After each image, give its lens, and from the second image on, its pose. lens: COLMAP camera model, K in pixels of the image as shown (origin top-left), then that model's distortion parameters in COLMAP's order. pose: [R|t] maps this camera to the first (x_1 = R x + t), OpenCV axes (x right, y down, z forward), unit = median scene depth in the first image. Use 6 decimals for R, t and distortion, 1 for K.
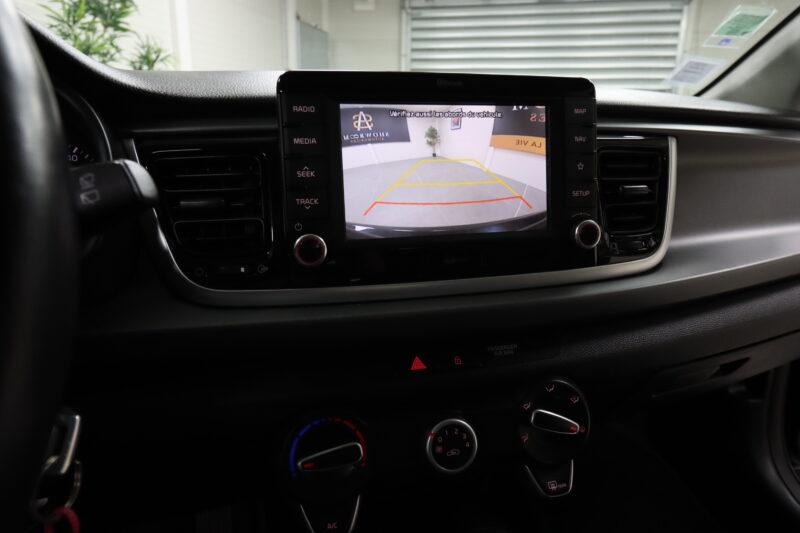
lens RADIAL K [[519.2, 0, 423.2], [0, 519.2, 250.1], [0, 0, 1]] dist [0.008933, -0.007827]
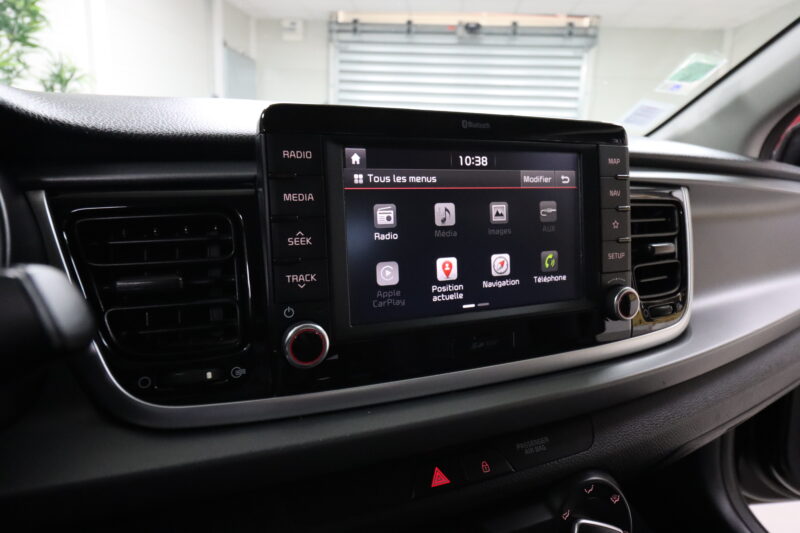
lens RADIAL K [[478.3, 0, 411.9], [0, 478.3, 248.7], [0, 0, 1]] dist [0.005792, -0.006376]
pose [[0.988541, -0.006455, 0.150818, -0.143426], [0.011573, 0.999386, -0.033082, -0.093947], [-0.150511, 0.034448, 0.988008, 0.253602]]
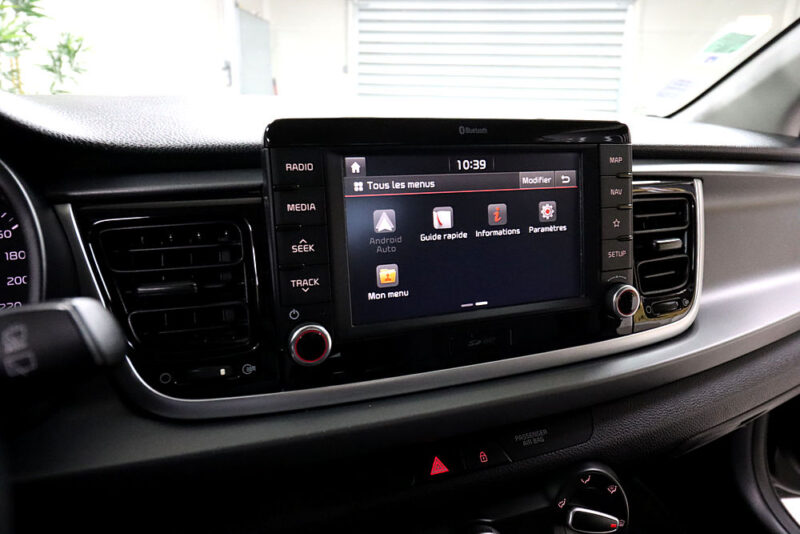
lens RADIAL K [[519.2, 0, 418.4], [0, 519.2, 243.4], [0, 0, 1]] dist [0.008933, -0.007827]
pose [[0.994345, -0.016274, 0.104946, -0.112198], [0.014994, 0.999803, 0.012972, -0.136202], [-0.105137, -0.011326, 0.994393, 0.161270]]
